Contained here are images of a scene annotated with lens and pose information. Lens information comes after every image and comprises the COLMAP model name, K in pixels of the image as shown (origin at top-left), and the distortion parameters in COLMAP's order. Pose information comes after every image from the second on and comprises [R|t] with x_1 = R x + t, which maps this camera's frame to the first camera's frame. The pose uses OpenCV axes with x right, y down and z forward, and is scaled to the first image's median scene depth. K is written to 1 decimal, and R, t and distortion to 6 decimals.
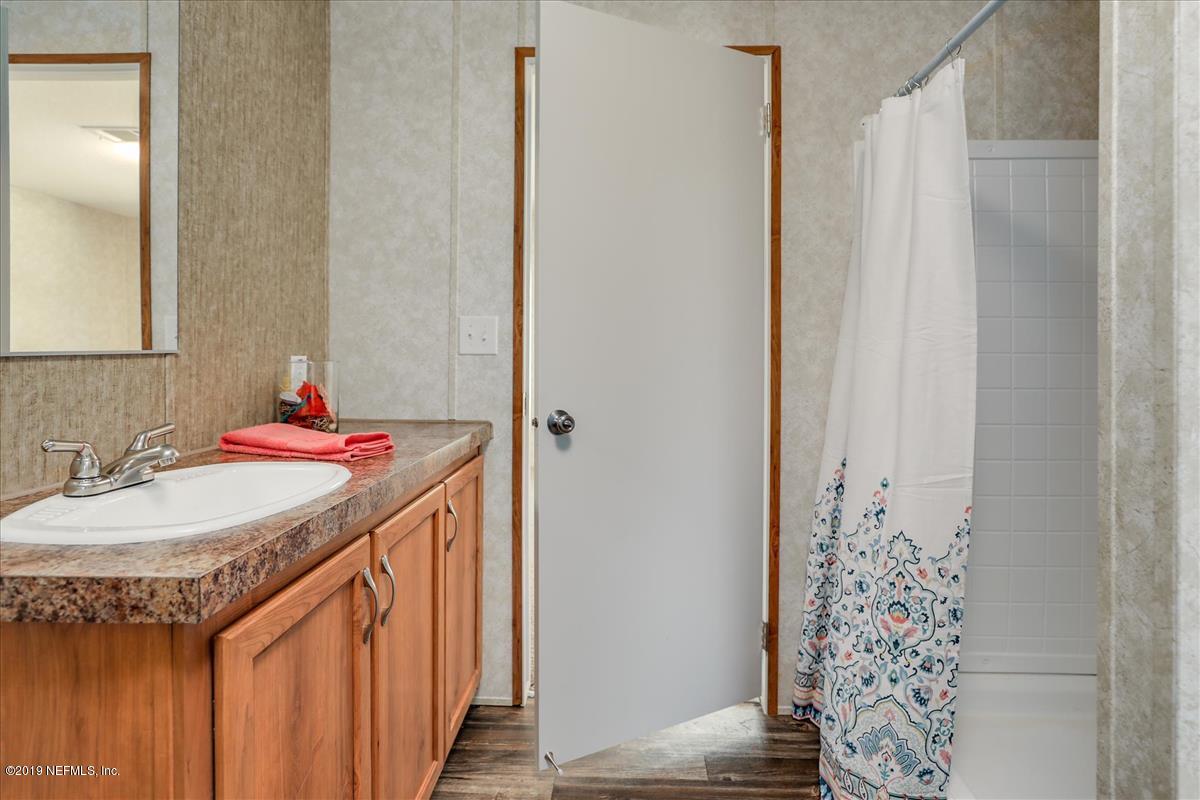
lens RADIAL K [[619.3, 0, 602.6], [0, 619.3, 348.9], [0, 0, 1]] dist [-0.007829, 0.001150]
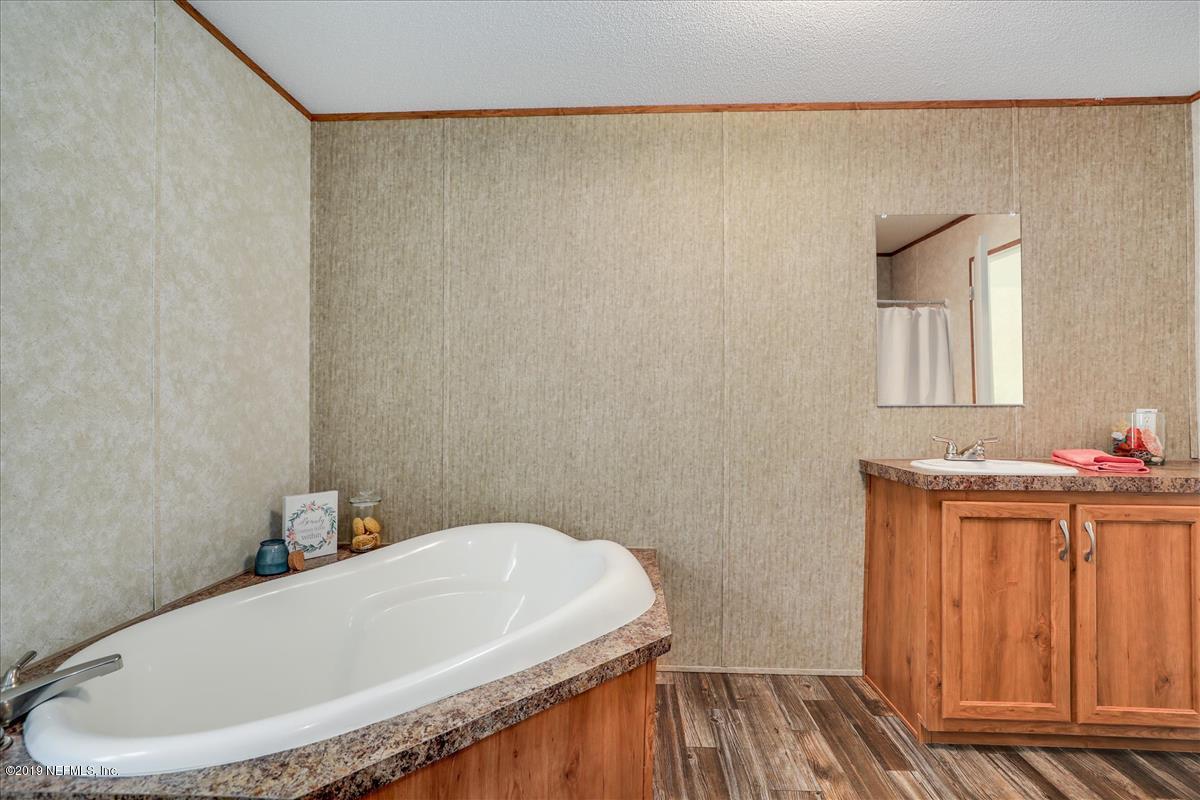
lens RADIAL K [[557.2, 0, 597.2], [0, 557.2, 397.9], [0, 0, 1]] dist [-0.001753, -0.000439]
pose [[-0.003000, -0.005345, -0.999981, 1.399949], [-0.003860, 0.999978, -0.005334, -0.003525], [0.999988, 0.003844, -0.003021, -0.439119]]
